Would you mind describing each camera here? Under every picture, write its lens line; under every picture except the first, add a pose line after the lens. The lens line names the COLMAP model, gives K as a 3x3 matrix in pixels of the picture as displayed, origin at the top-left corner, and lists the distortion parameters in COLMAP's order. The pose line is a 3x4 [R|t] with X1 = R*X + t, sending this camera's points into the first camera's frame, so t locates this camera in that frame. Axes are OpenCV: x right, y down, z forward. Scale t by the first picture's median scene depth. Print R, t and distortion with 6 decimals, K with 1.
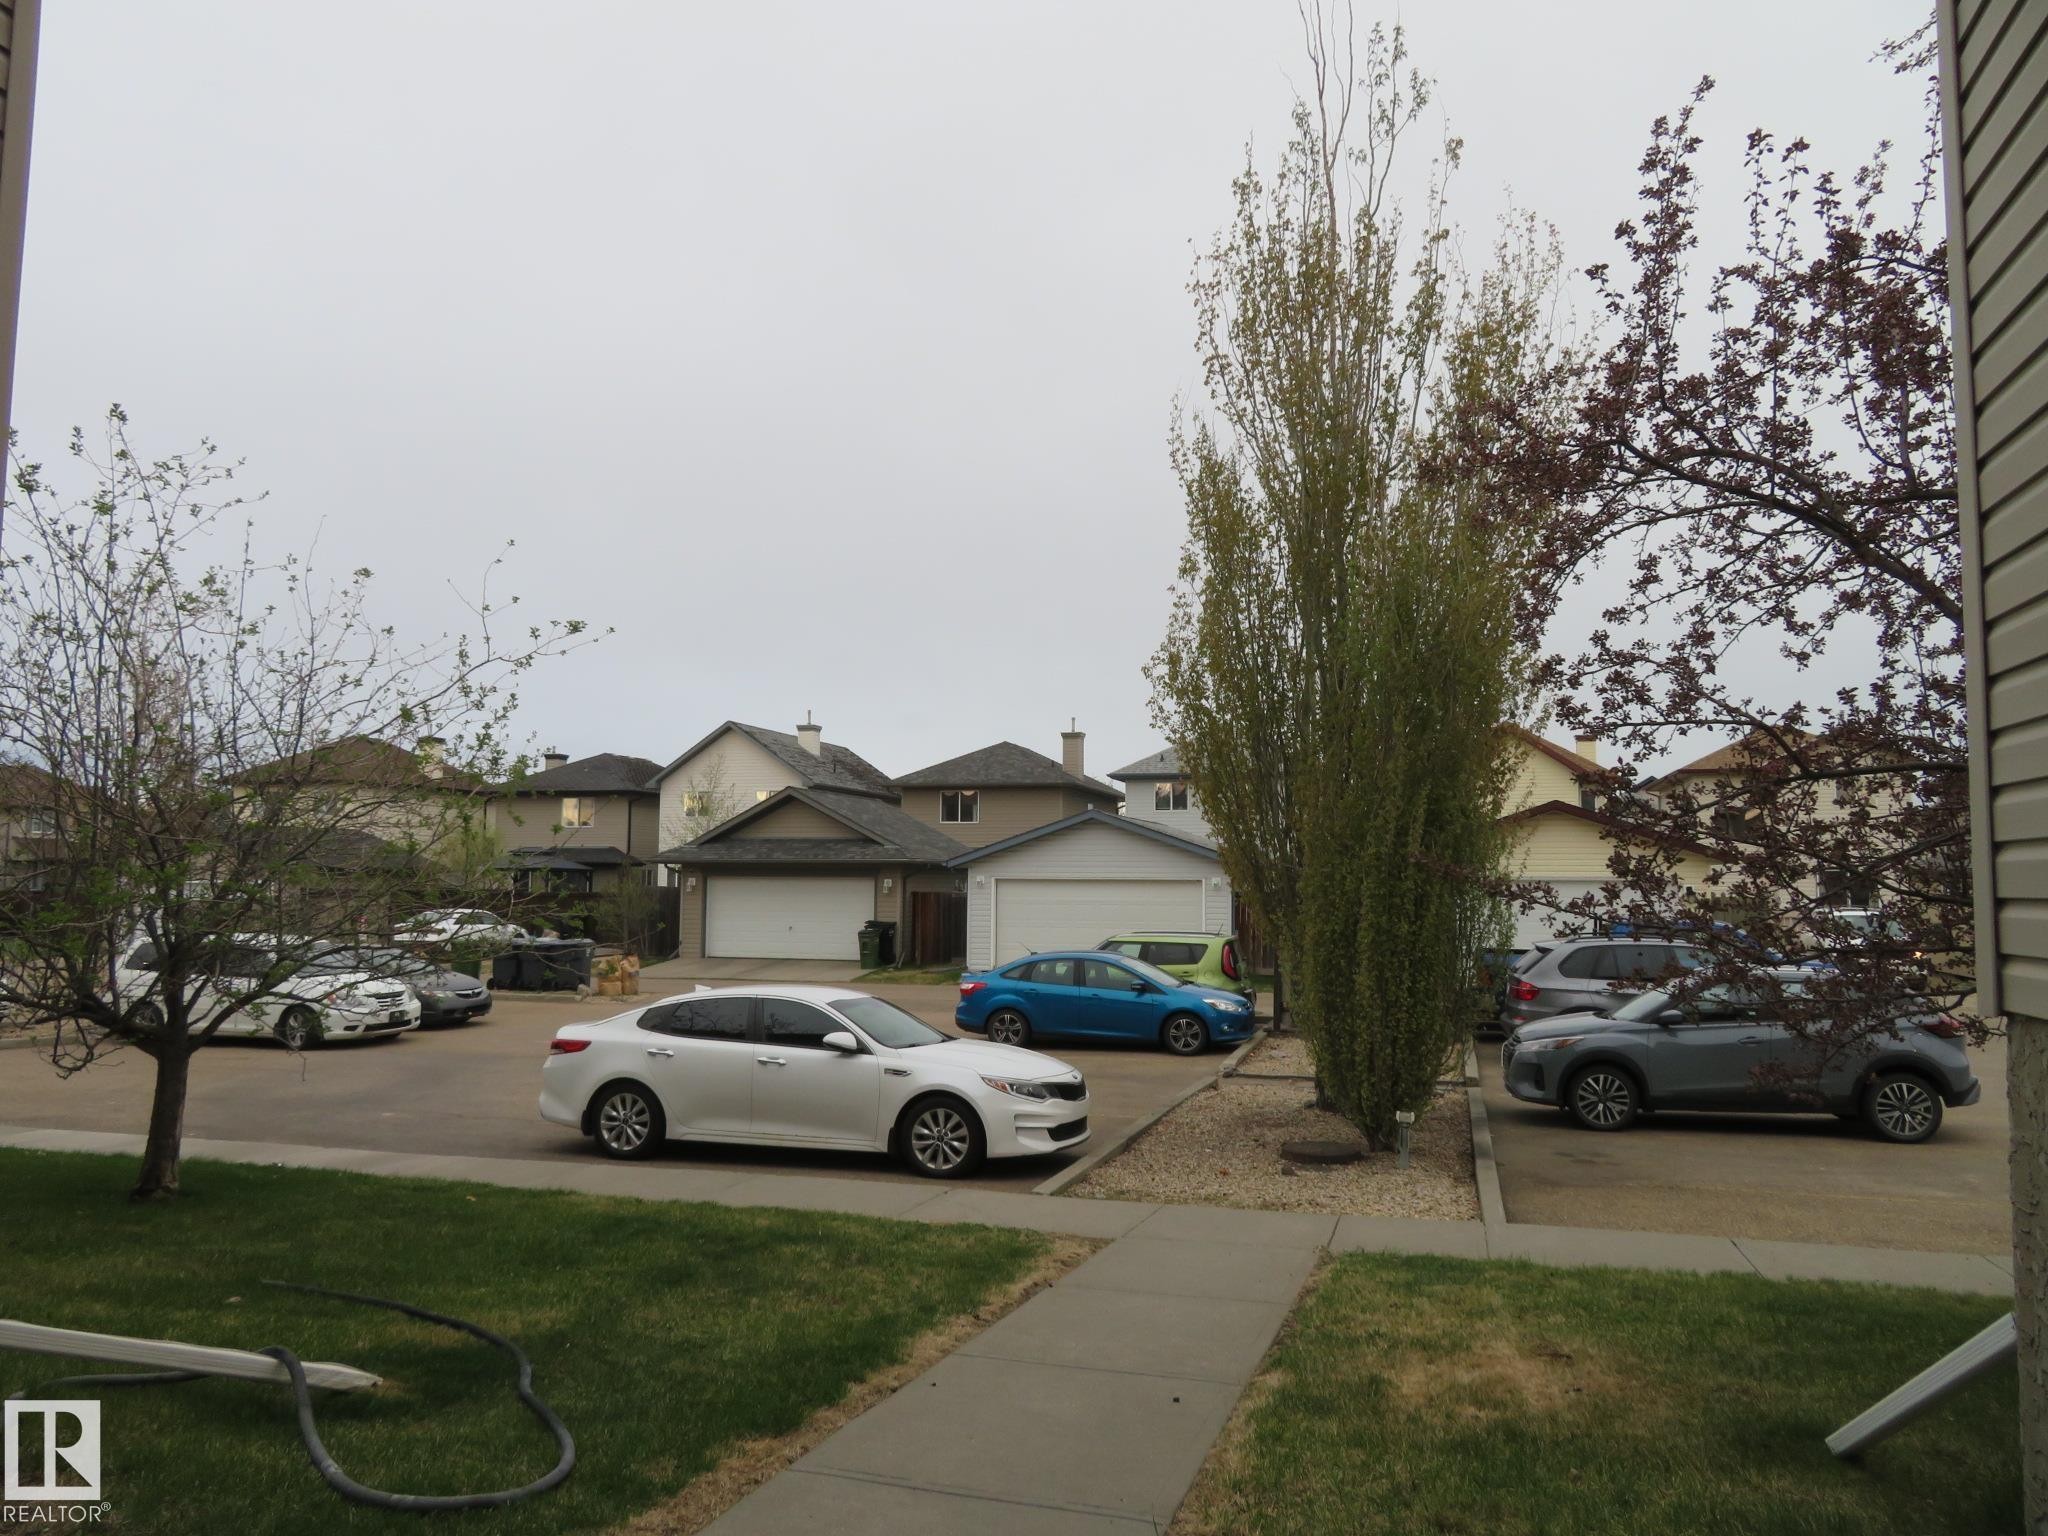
lens RADIAL K [[1472.2, 0, 1024.0], [0, 1472.2, 768.0], [0, 0, 1]] dist [-0.033416, 0.002229]
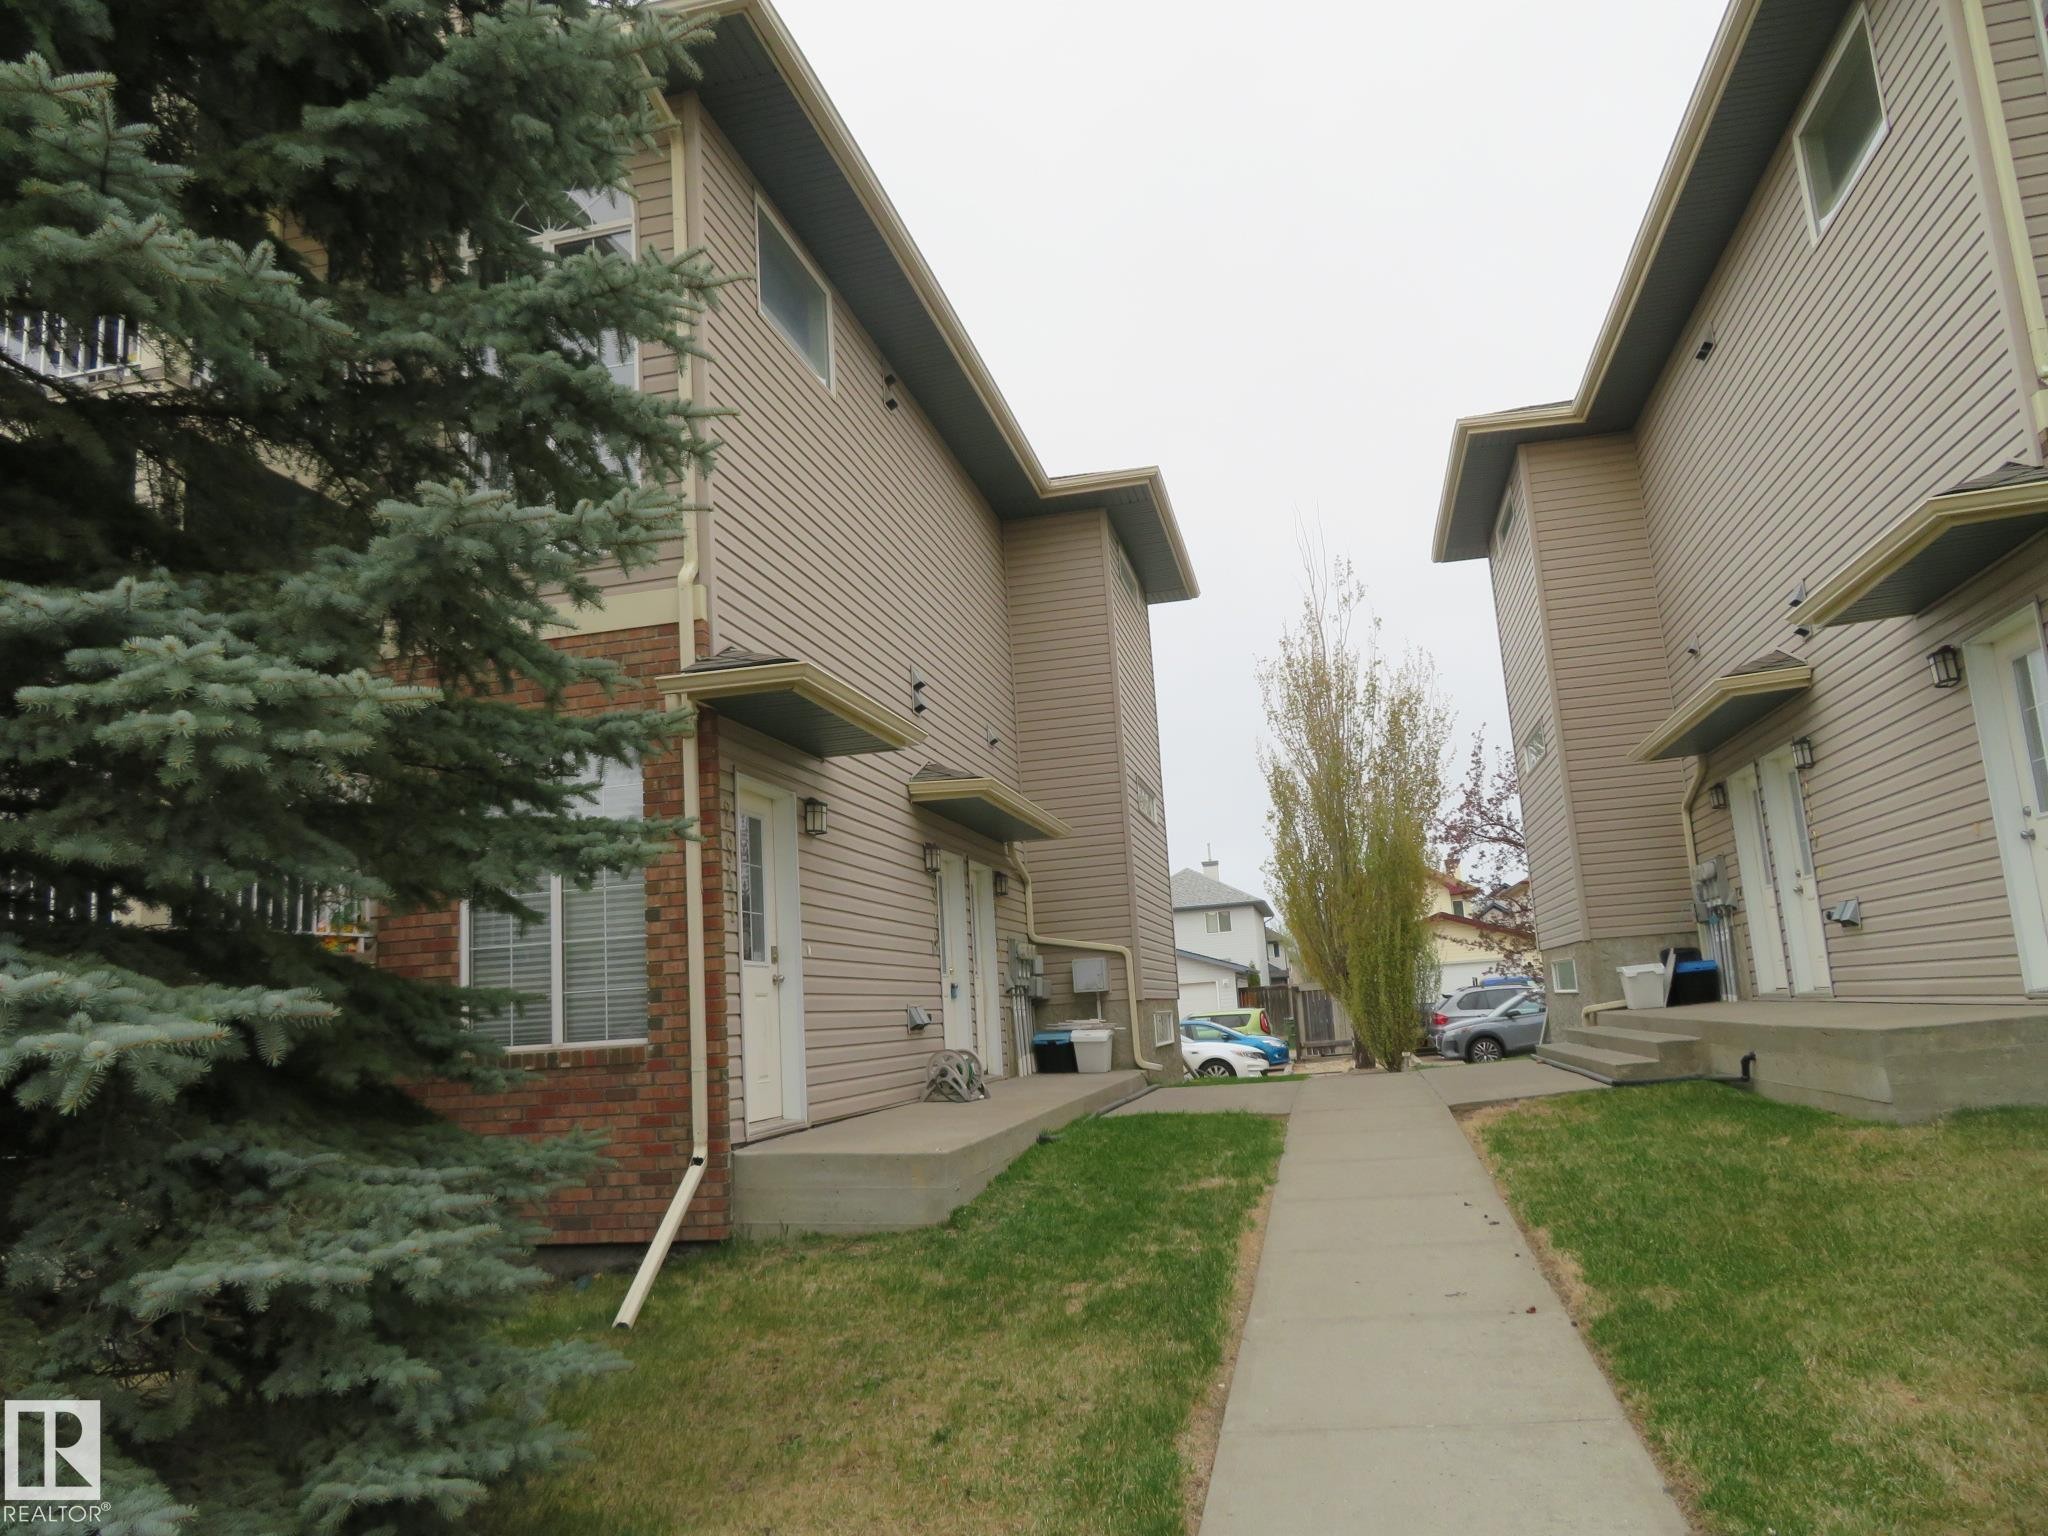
lens RADIAL K [[1472.2, 0, 1024.0], [0, 1472.2, 768.0], [0, 0, 1]] dist [-0.033416, 0.002229]
pose [[0.993874, -0.060057, 0.092776, -0.440040], [0.068409, 0.993623, -0.089626, -0.042407], [-0.086802, 0.095424, 0.991645, -1.083706]]
